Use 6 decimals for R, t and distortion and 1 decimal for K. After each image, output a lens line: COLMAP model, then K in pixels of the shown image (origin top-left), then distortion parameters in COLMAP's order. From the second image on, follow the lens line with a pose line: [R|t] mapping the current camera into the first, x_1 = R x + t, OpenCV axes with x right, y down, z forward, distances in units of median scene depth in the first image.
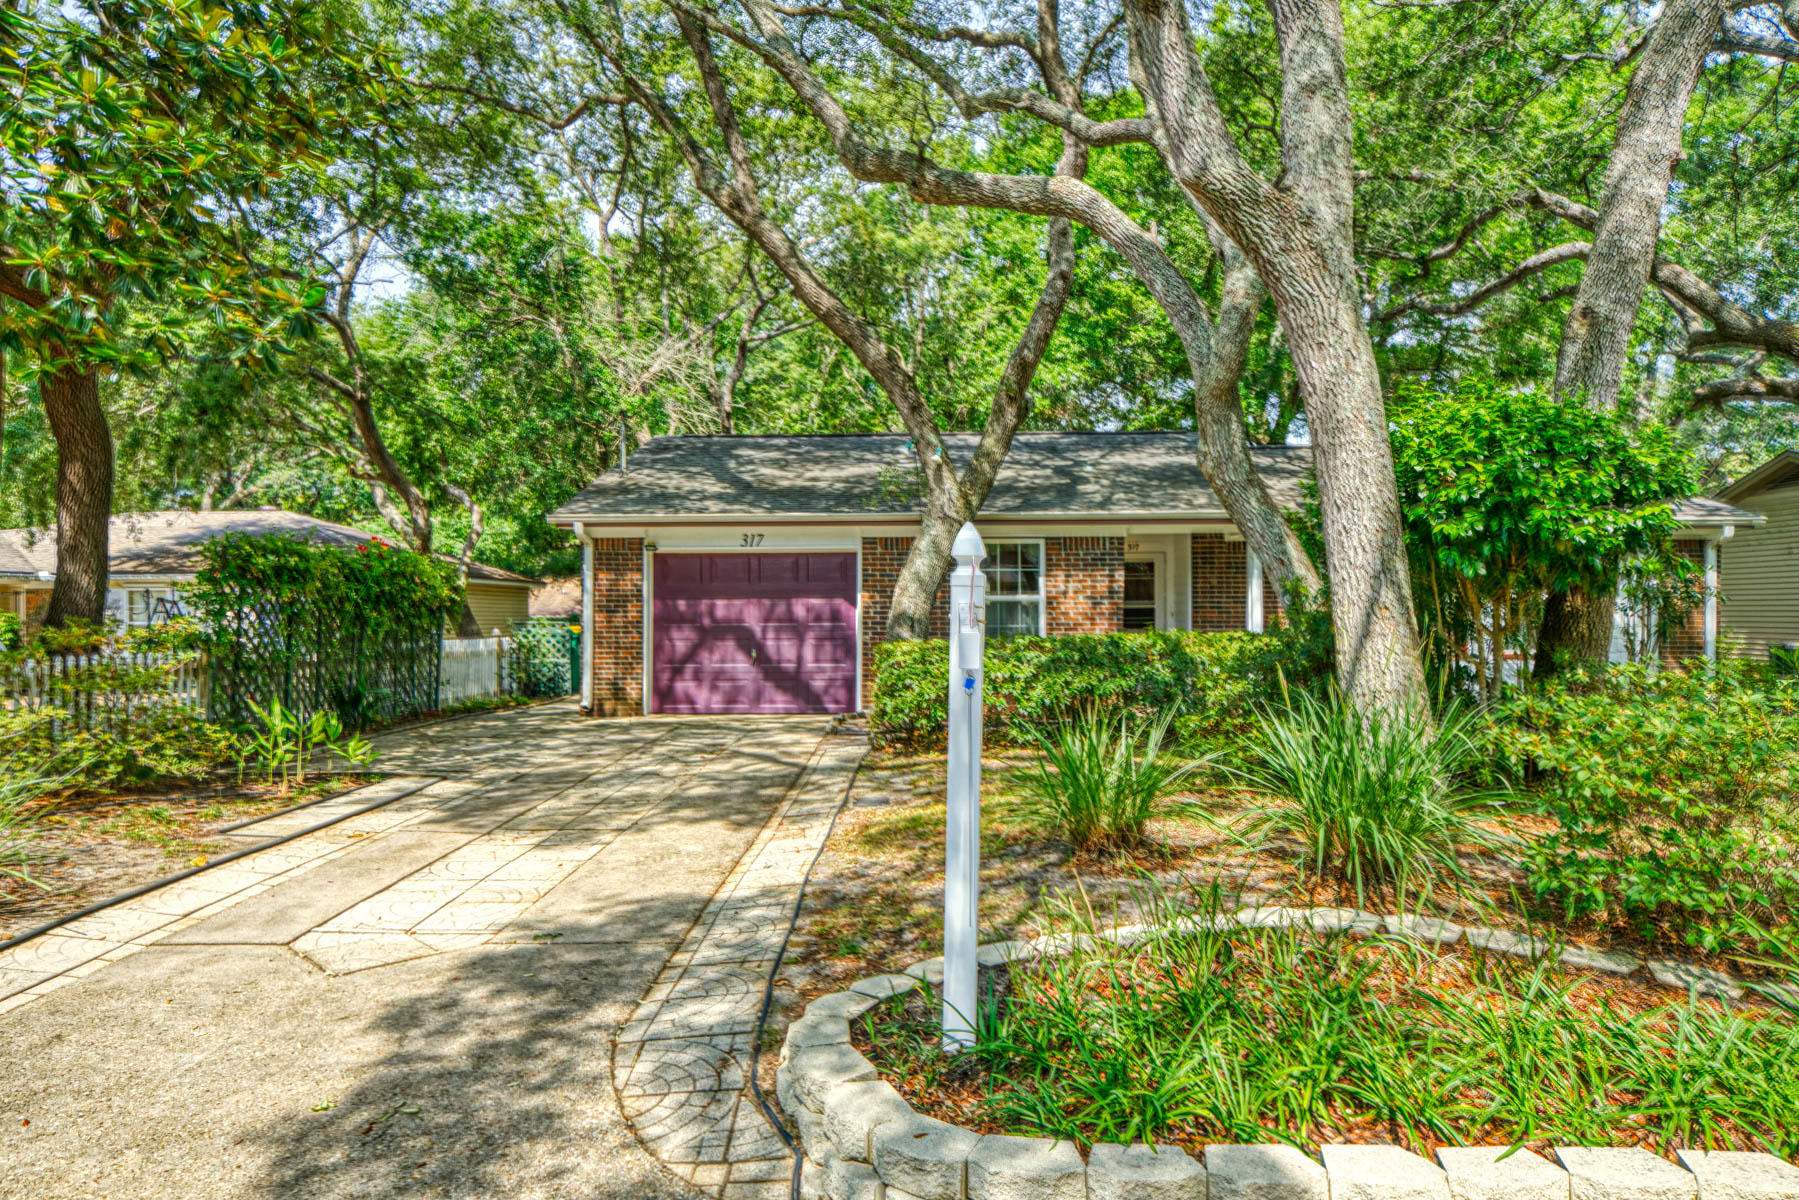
lens RADIAL K [[1165.5, 0, 898.1], [0, 1165.5, 592.6], [0, 0, 1]] dist [0.005359, 0.002639]
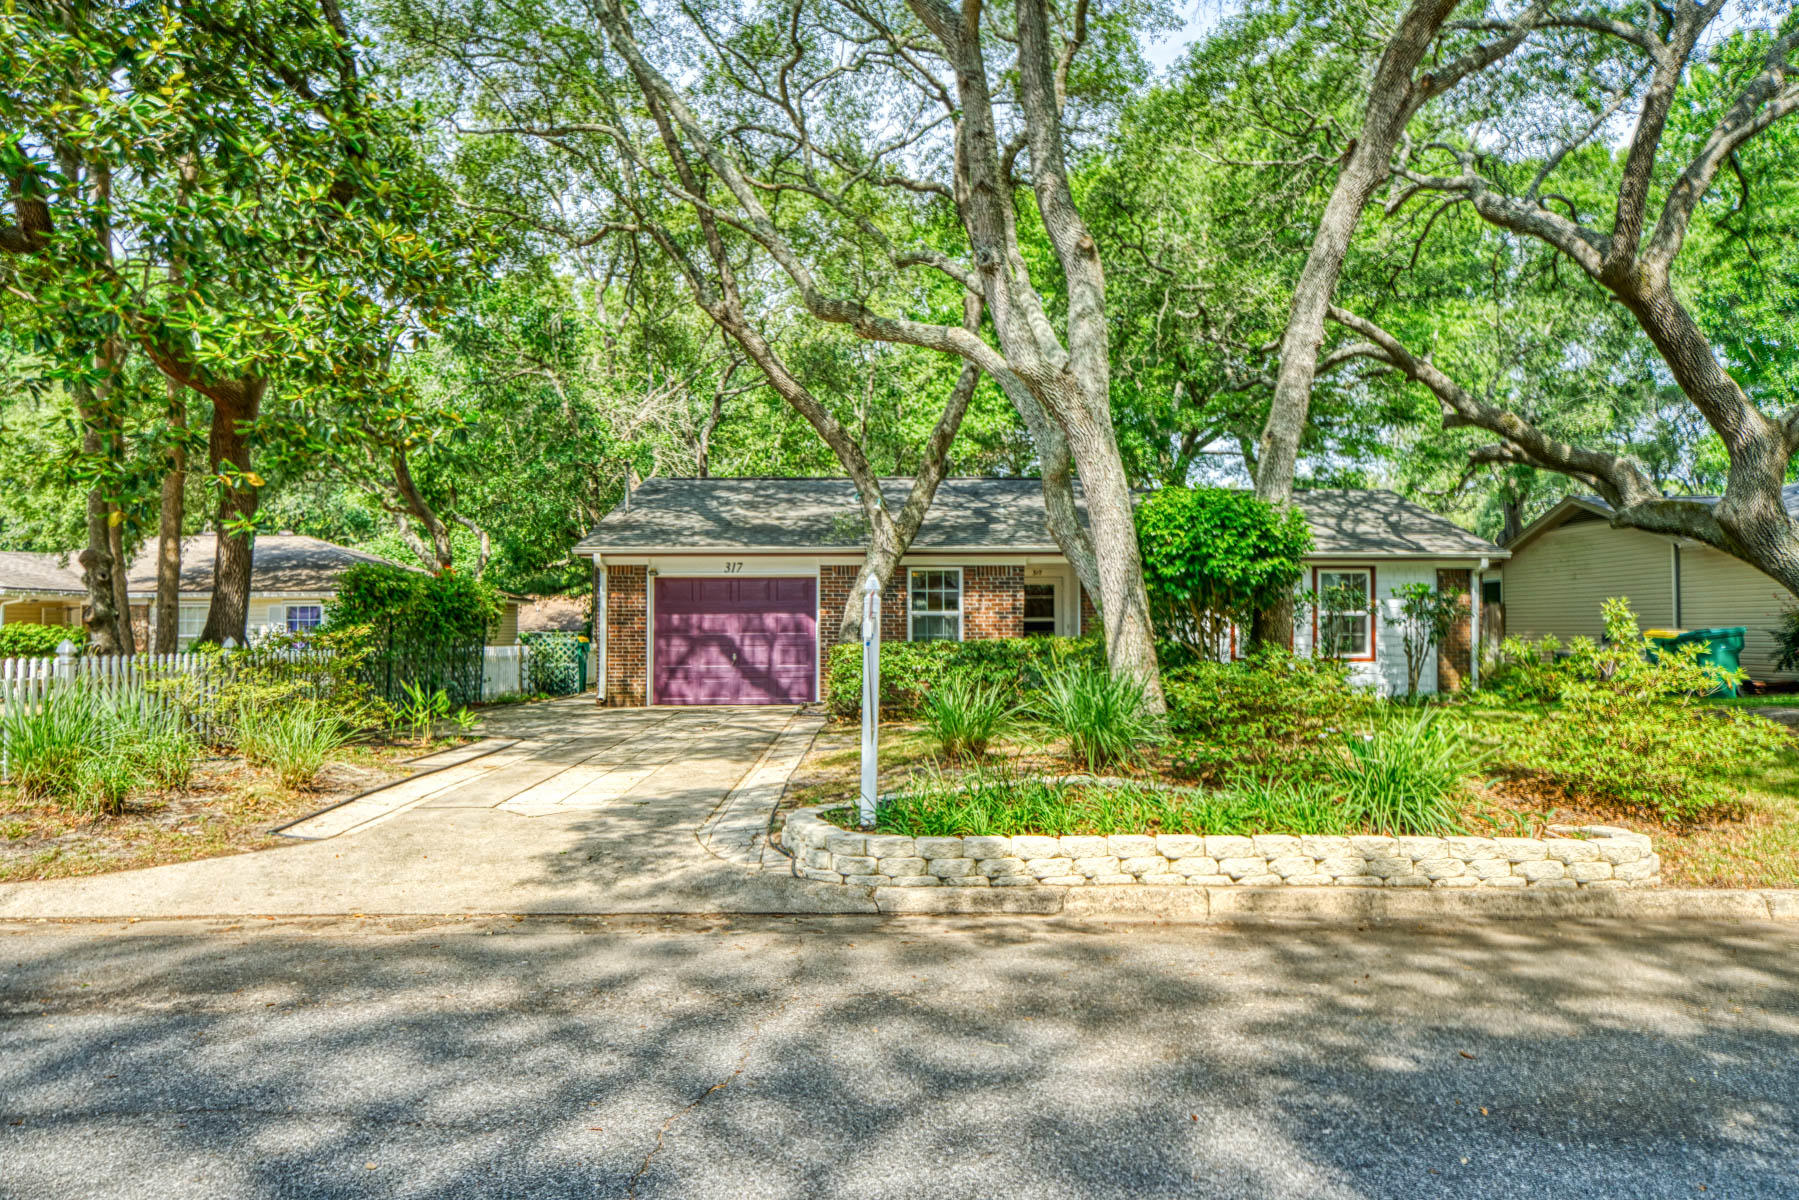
lens RADIAL K [[1165.5, 0, 898.9], [0, 1165.5, 612.9], [0, 0, 1]] dist [0.005359, 0.002639]
pose [[0.999283, 0.001382, 0.037840, 0.007007], [-0.001459, 0.999997, 0.002004, 0.001718], [-0.037837, -0.002058, 0.999282, -0.276055]]
